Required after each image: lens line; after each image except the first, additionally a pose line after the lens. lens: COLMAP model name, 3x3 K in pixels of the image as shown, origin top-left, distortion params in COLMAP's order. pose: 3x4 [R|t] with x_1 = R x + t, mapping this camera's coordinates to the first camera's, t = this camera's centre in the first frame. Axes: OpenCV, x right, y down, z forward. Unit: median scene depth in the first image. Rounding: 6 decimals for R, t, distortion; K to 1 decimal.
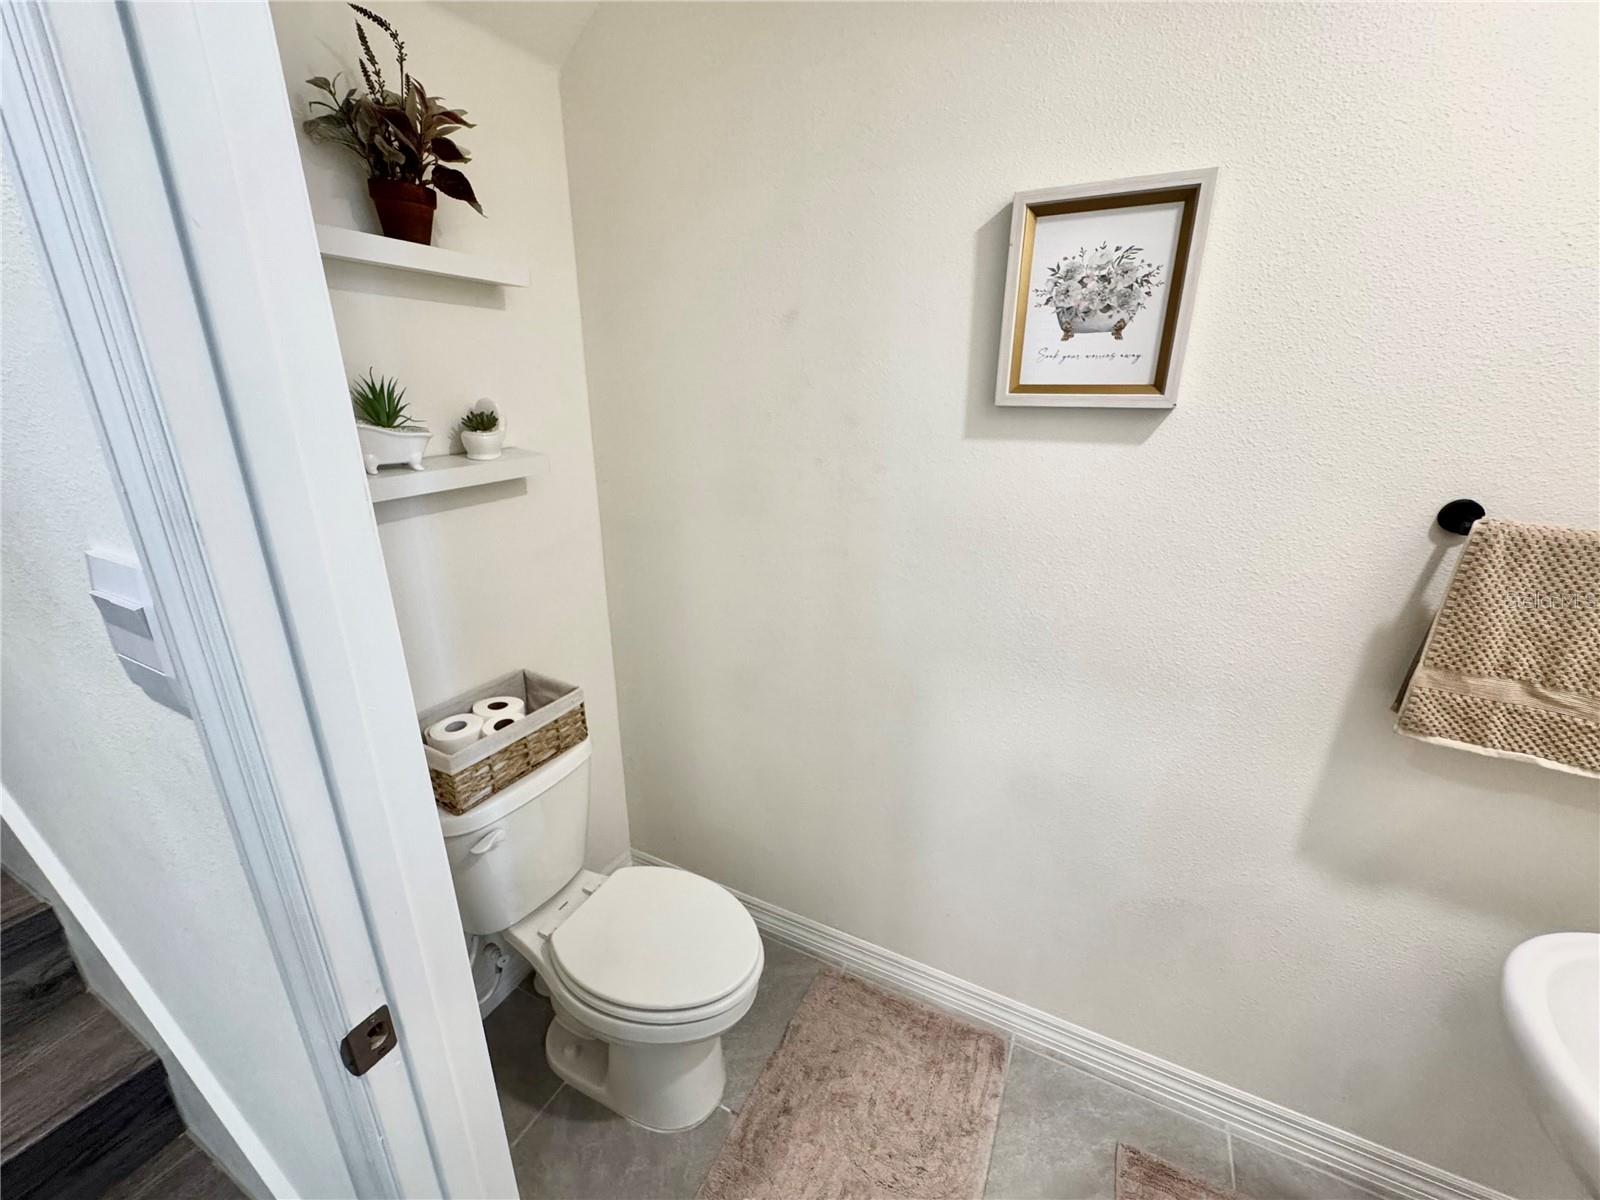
lens RADIAL K [[643.5, 0, 798.4], [0, 643.5, 598.3], [0, 0, 1]] dist [-0.003534, 0.000206]
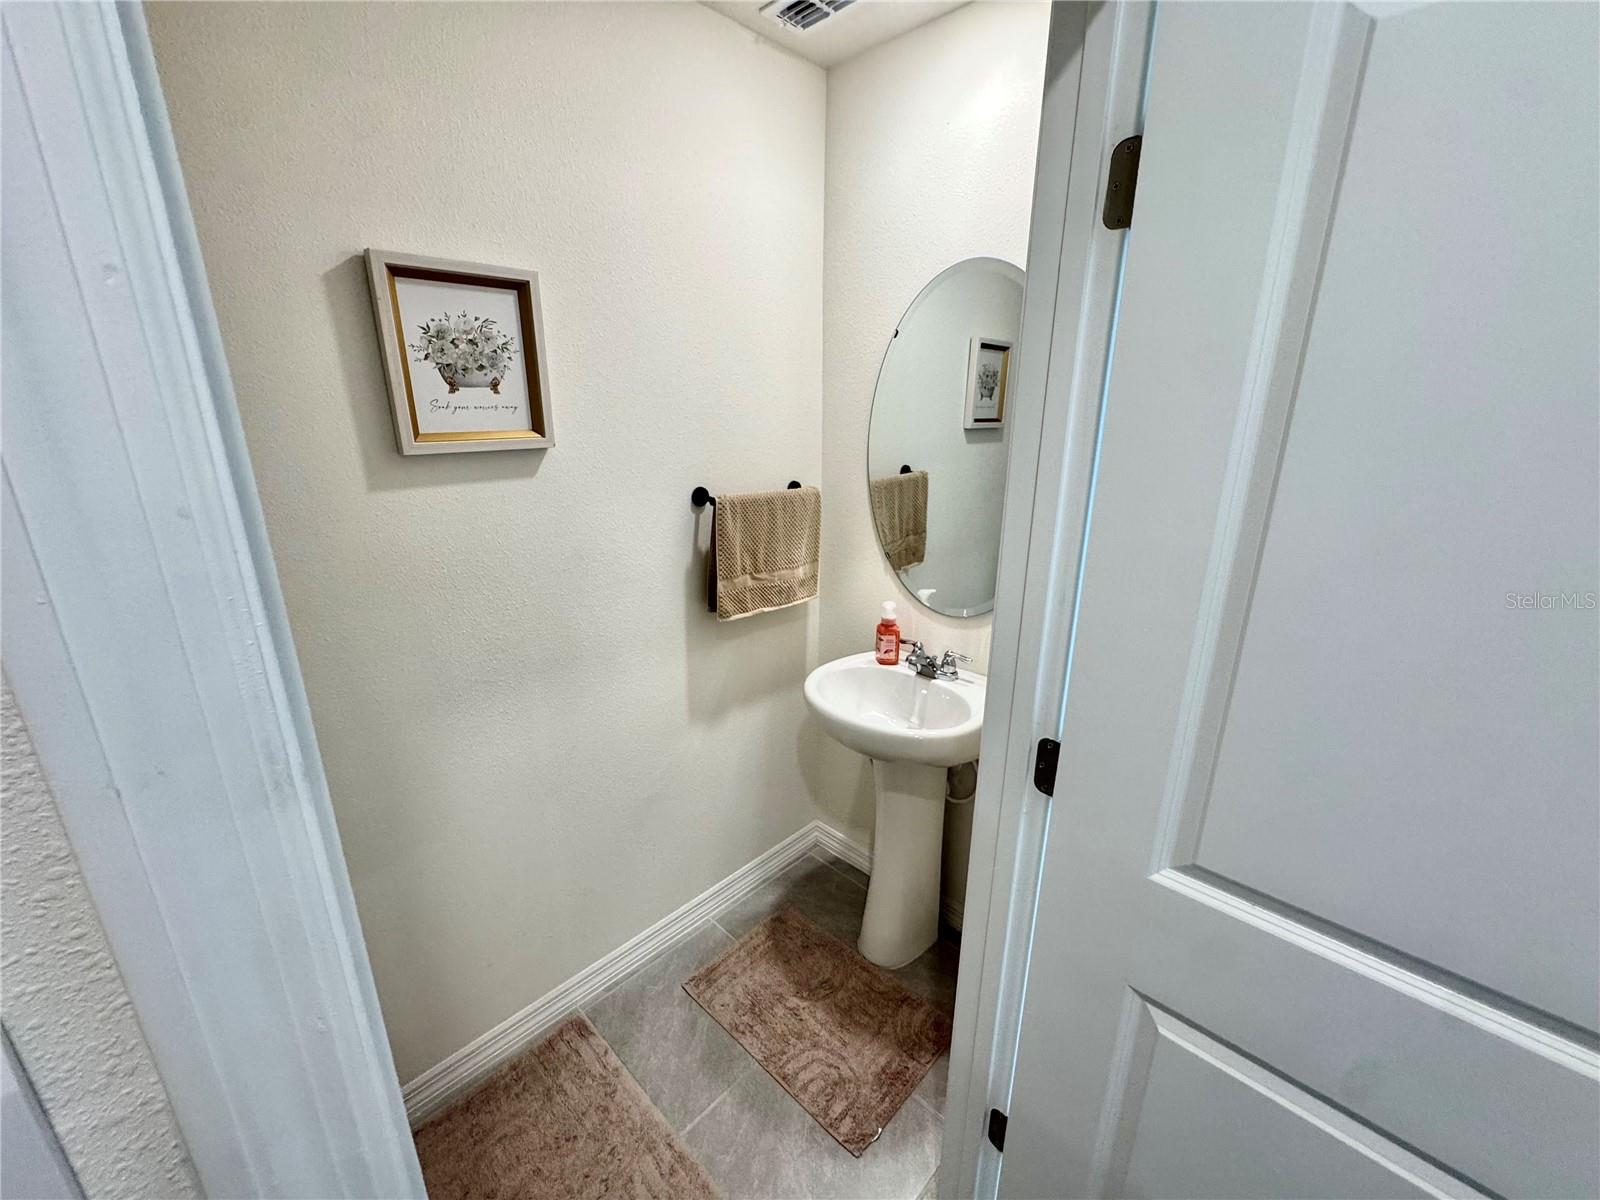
lens RADIAL K [[643.5, 0, 792.2], [0, 643.5, 602.0], [0, 0, 1]] dist [-0.003534, 0.000206]
pose [[0.308652, -0.281207, 0.908656, -0.525592], [0.307860, 0.933412, 0.184294, -0.091955], [-0.899976, 0.222856, 0.374672, 0.142753]]
